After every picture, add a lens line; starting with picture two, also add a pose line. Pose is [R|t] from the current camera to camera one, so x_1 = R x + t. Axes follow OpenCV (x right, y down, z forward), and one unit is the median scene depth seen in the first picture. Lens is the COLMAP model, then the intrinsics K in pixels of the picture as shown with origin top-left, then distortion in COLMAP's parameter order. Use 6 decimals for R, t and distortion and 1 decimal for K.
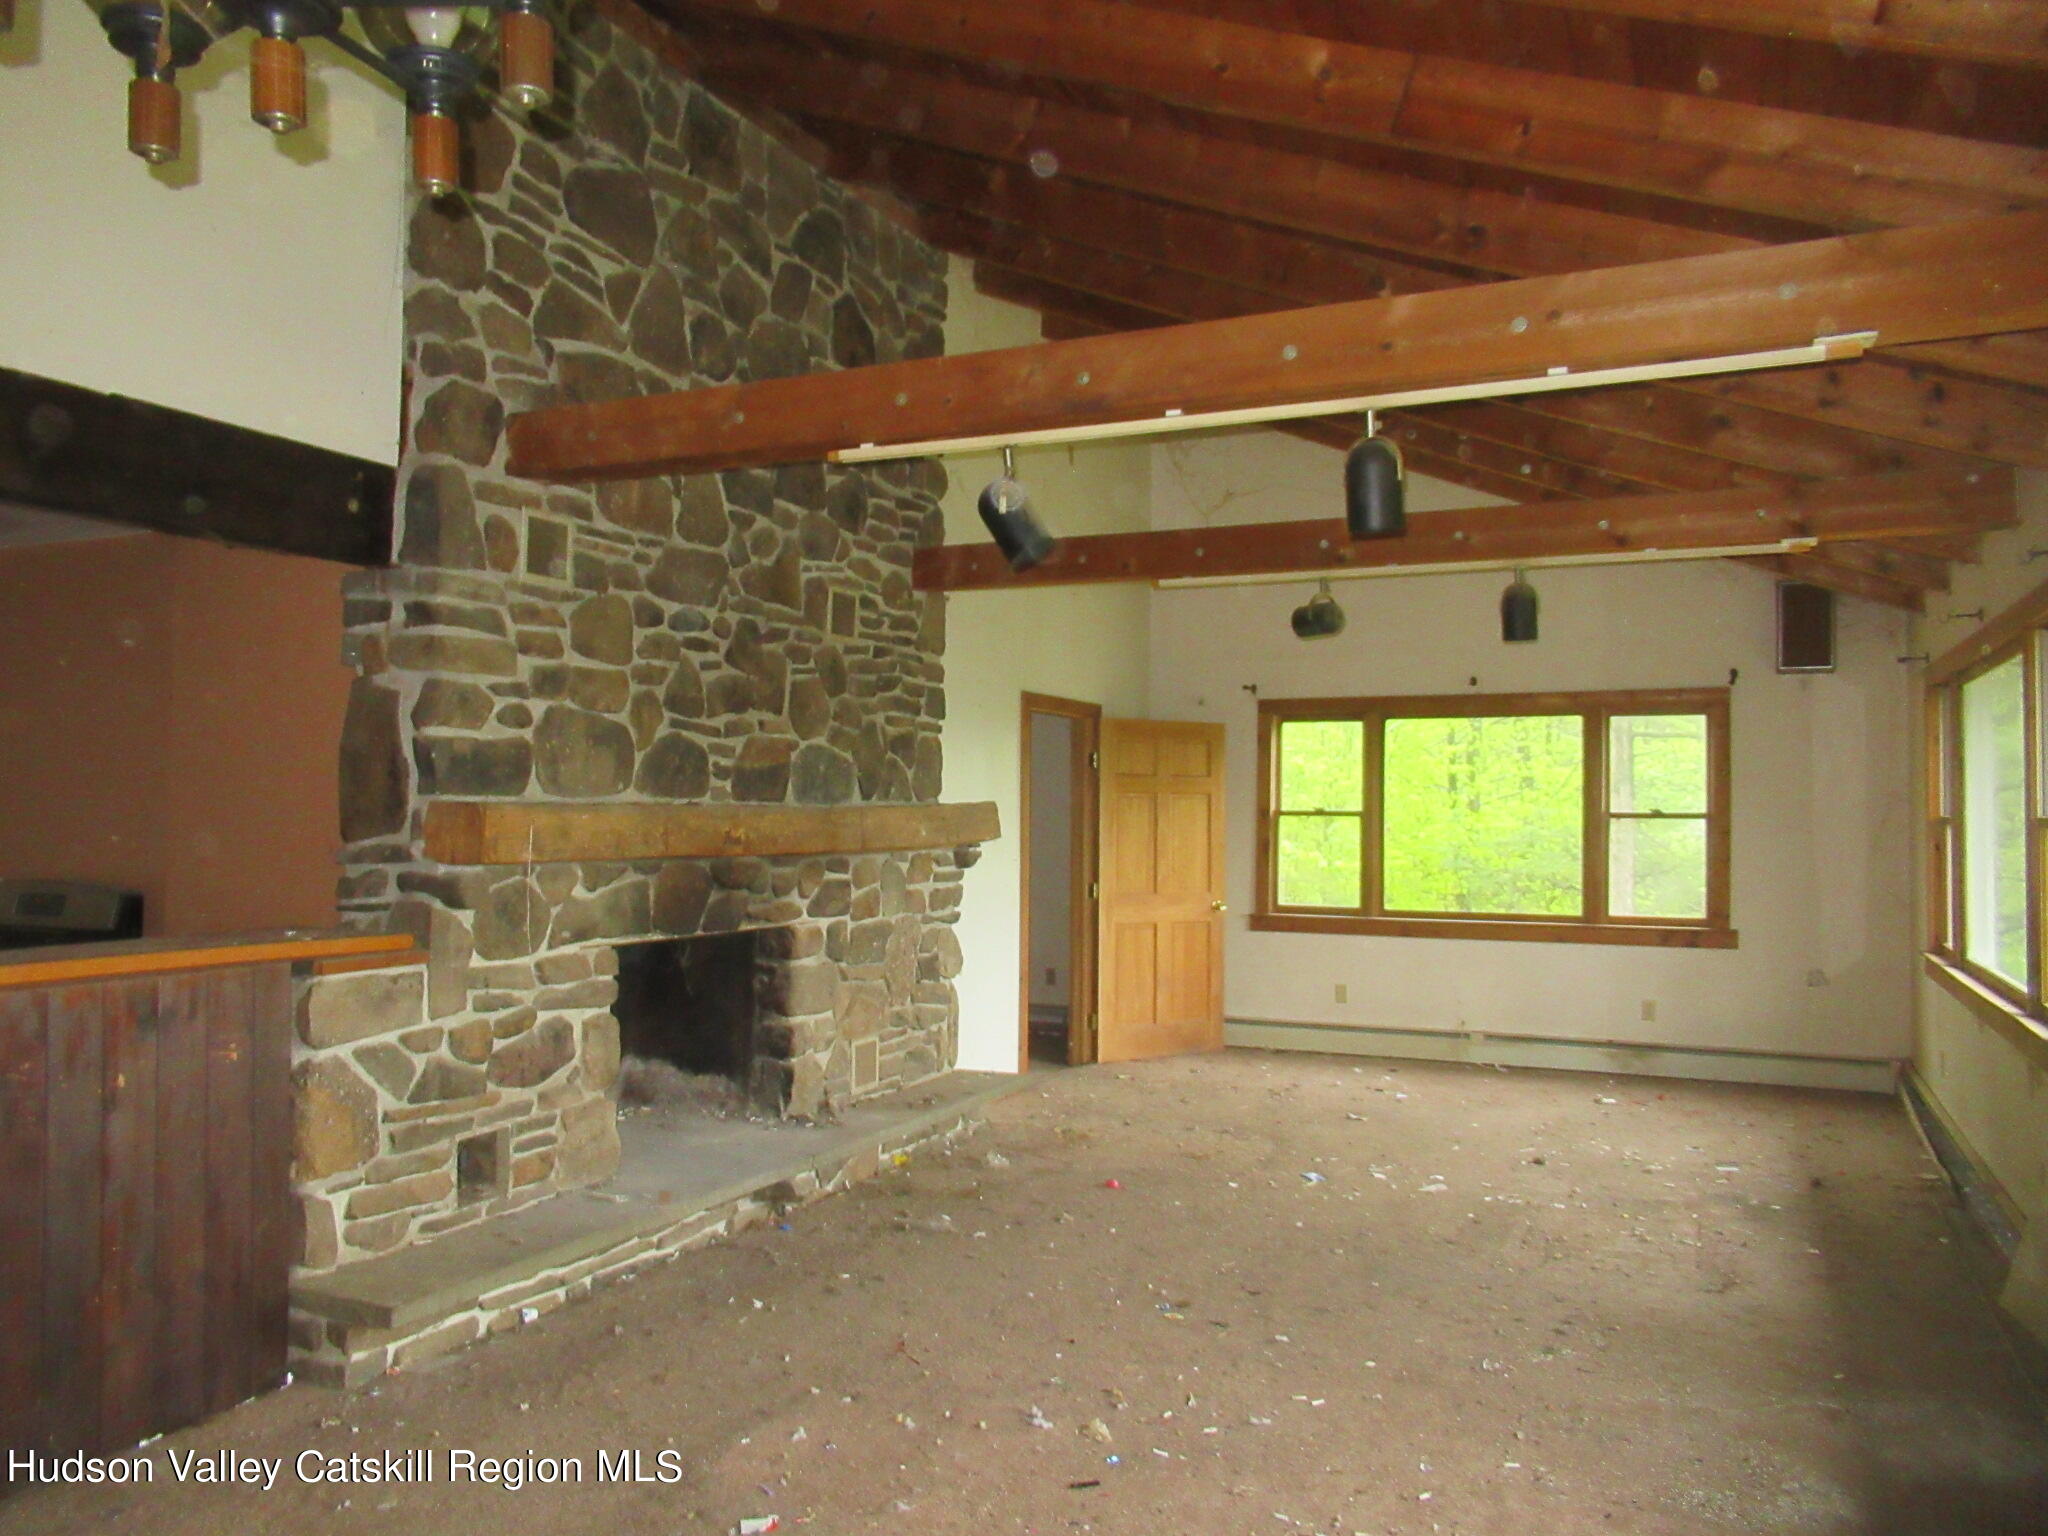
lens RADIAL K [[1570.5, 0, 1024.0], [0, 1570.5, 768.0], [0, 0, 1]] dist [-0.007962, 0.007496]
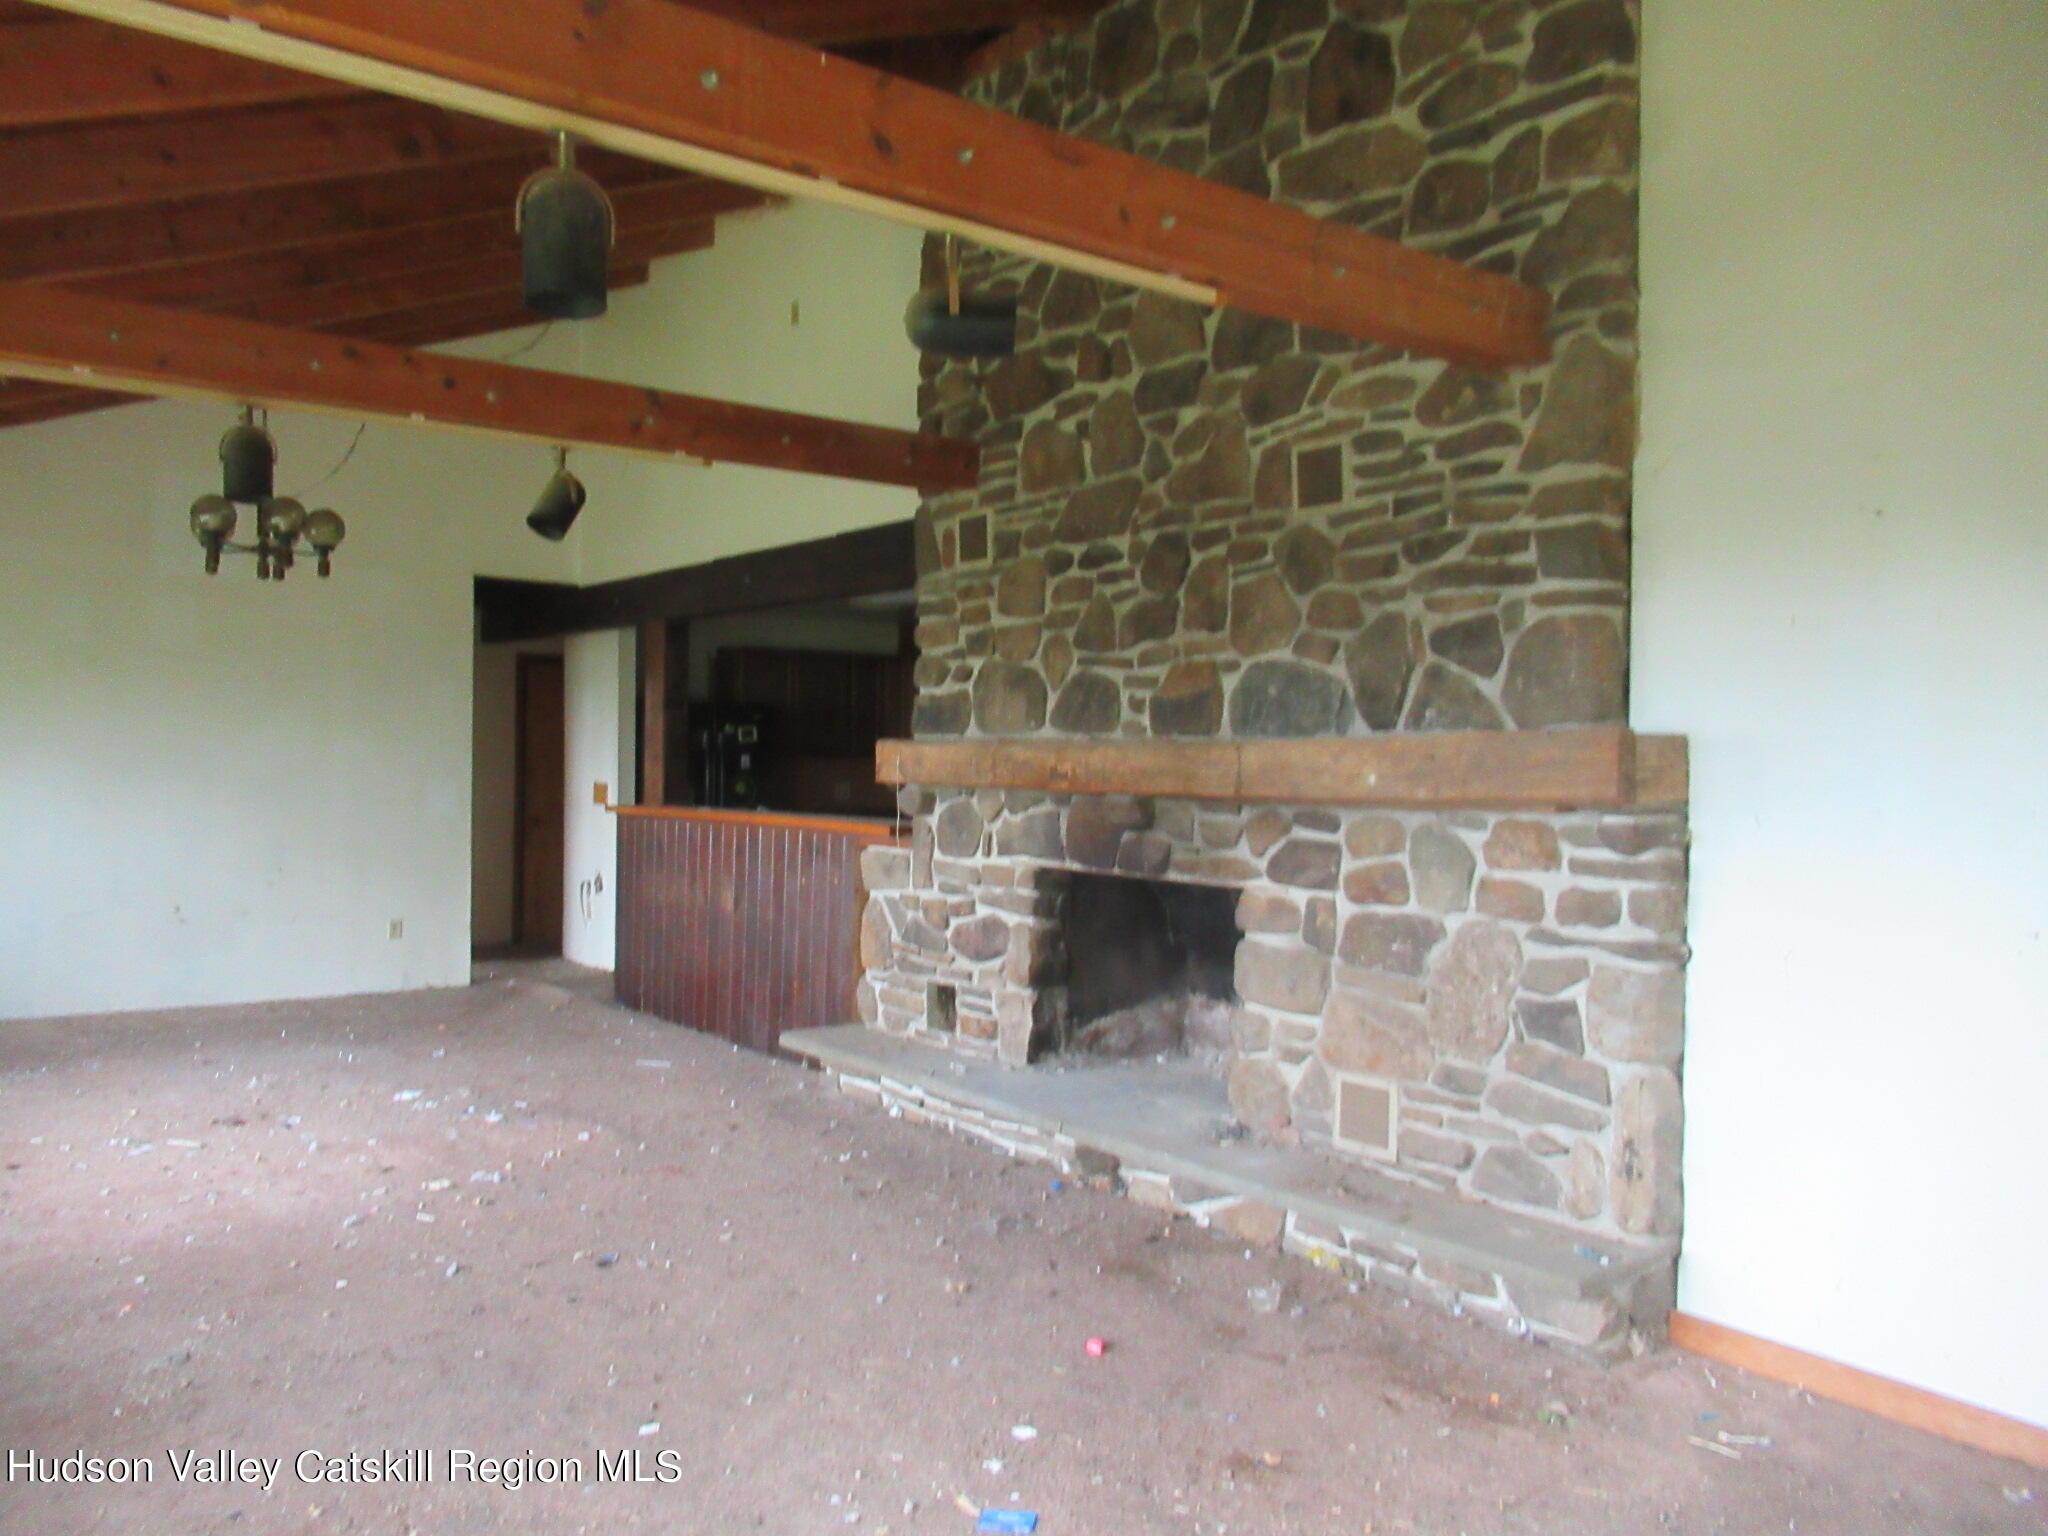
lens RADIAL K [[1570.5, 0, 1024.0], [0, 1570.5, 768.0], [0, 0, 1]] dist [-0.007962, 0.007496]
pose [[-0.479157, -0.005822, -0.877710, 0.676617], [0.007578, 0.999913, -0.010769, 0.050791], [0.877696, -0.011812, -0.479071, 1.413786]]
